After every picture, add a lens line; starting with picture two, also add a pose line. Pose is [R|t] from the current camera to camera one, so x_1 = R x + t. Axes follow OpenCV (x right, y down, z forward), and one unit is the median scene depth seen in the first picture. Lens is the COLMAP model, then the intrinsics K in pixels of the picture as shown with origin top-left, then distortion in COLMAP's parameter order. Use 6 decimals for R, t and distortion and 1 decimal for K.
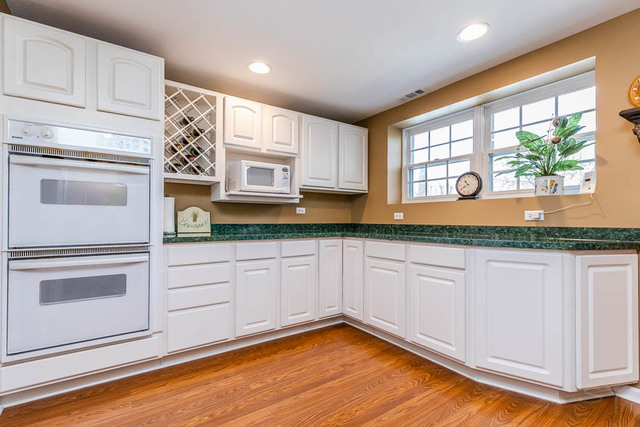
lens RADIAL K [[293.3, 0, 321.0], [0, 293.3, 216.2], [0, 0, 1]] dist [0.010489, -0.000911]
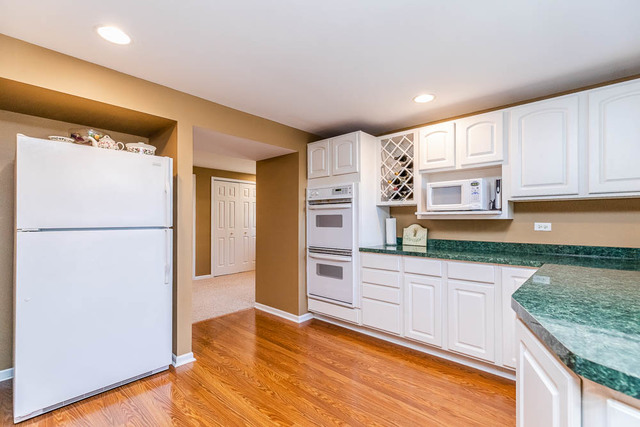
lens RADIAL K [[293.3, 0, 321.7], [0, 293.3, 218.8], [0, 0, 1]] dist [0.010489, -0.000911]
pose [[0.223789, -0.011918, -0.974565, 0.687447], [0.010467, 0.999897, -0.009824, -0.048540], [0.974581, -0.008003, 0.223891, 0.351706]]
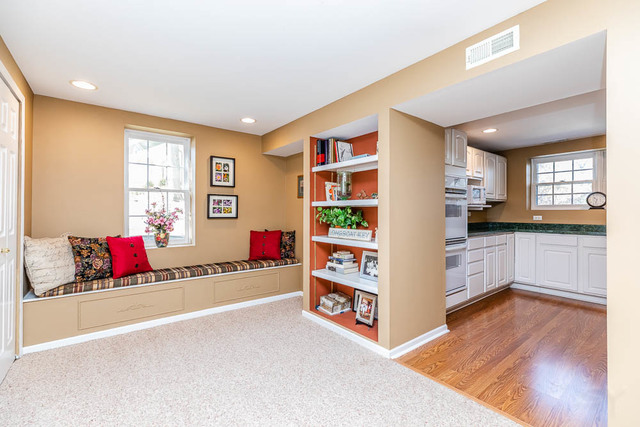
lens RADIAL K [[293.3, 0, 318.1], [0, 293.3, 210.7], [0, 0, 1]] dist [0.010489, -0.000911]
pose [[0.996706, -0.003245, 0.081039, -1.177988], [0.002863, 0.999984, 0.004823, -0.058279], [-0.081054, -0.004576, 0.996699, -0.515689]]
